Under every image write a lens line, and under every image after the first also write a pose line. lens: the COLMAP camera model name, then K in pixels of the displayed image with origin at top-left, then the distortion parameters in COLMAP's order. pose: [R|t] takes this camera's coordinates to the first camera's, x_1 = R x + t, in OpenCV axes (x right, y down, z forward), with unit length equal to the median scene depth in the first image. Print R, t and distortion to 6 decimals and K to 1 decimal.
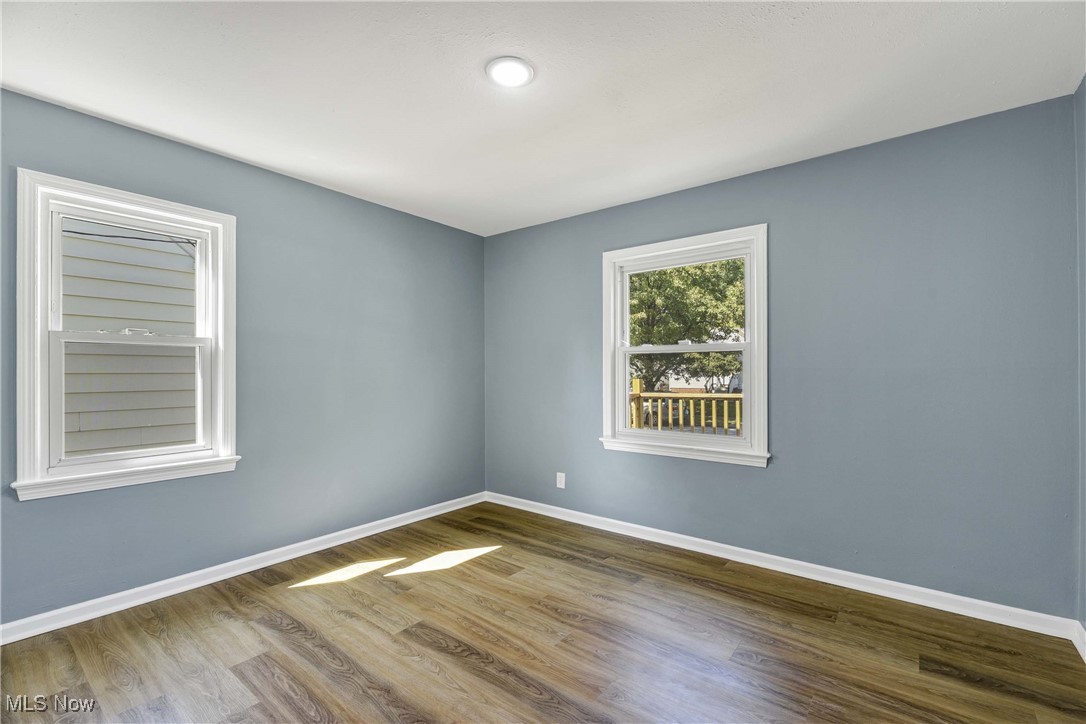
lens RADIAL K [[466.2, 0, 551.8], [0, 466.2, 360.6], [0, 0, 1]] dist [0.000099, -0.001210]
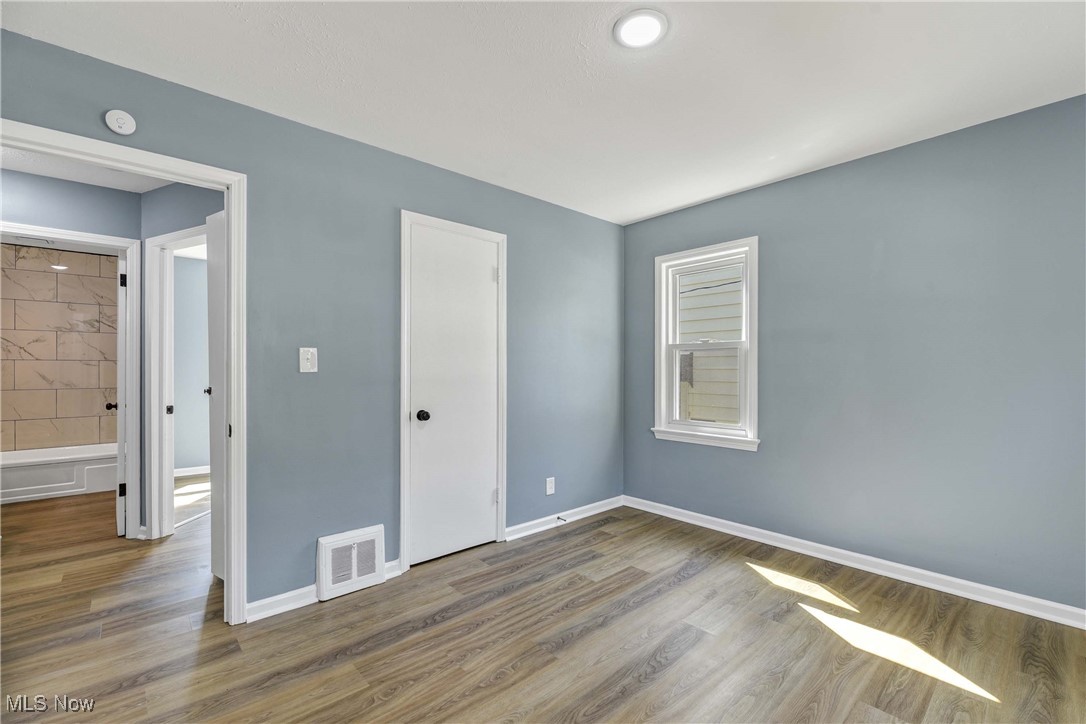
lens RADIAL K [[466.2, 0, 552.3], [0, 466.2, 364.8], [0, 0, 1]] dist [0.000099, -0.001210]
pose [[-0.171296, -0.001358, -0.985219, 0.694639], [0.031340, 0.999485, -0.006826, 0.006069], [0.984721, -0.032046, -0.171165, 0.842782]]
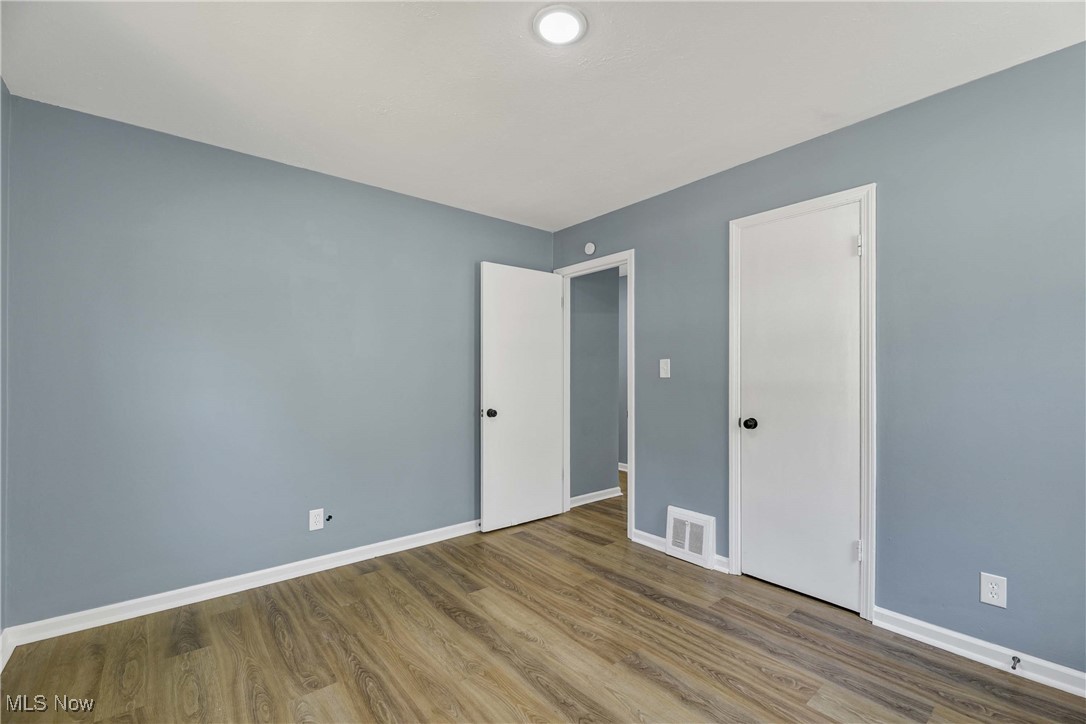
lens RADIAL K [[466.2, 0, 549.2], [0, 466.2, 369.9], [0, 0, 1]] dist [0.000099, -0.001210]
pose [[-0.977076, 0.008001, 0.212738, -0.217263], [-0.000481, 0.999208, -0.039790, 0.030501], [-0.212888, -0.038981, -0.976299, 1.571788]]
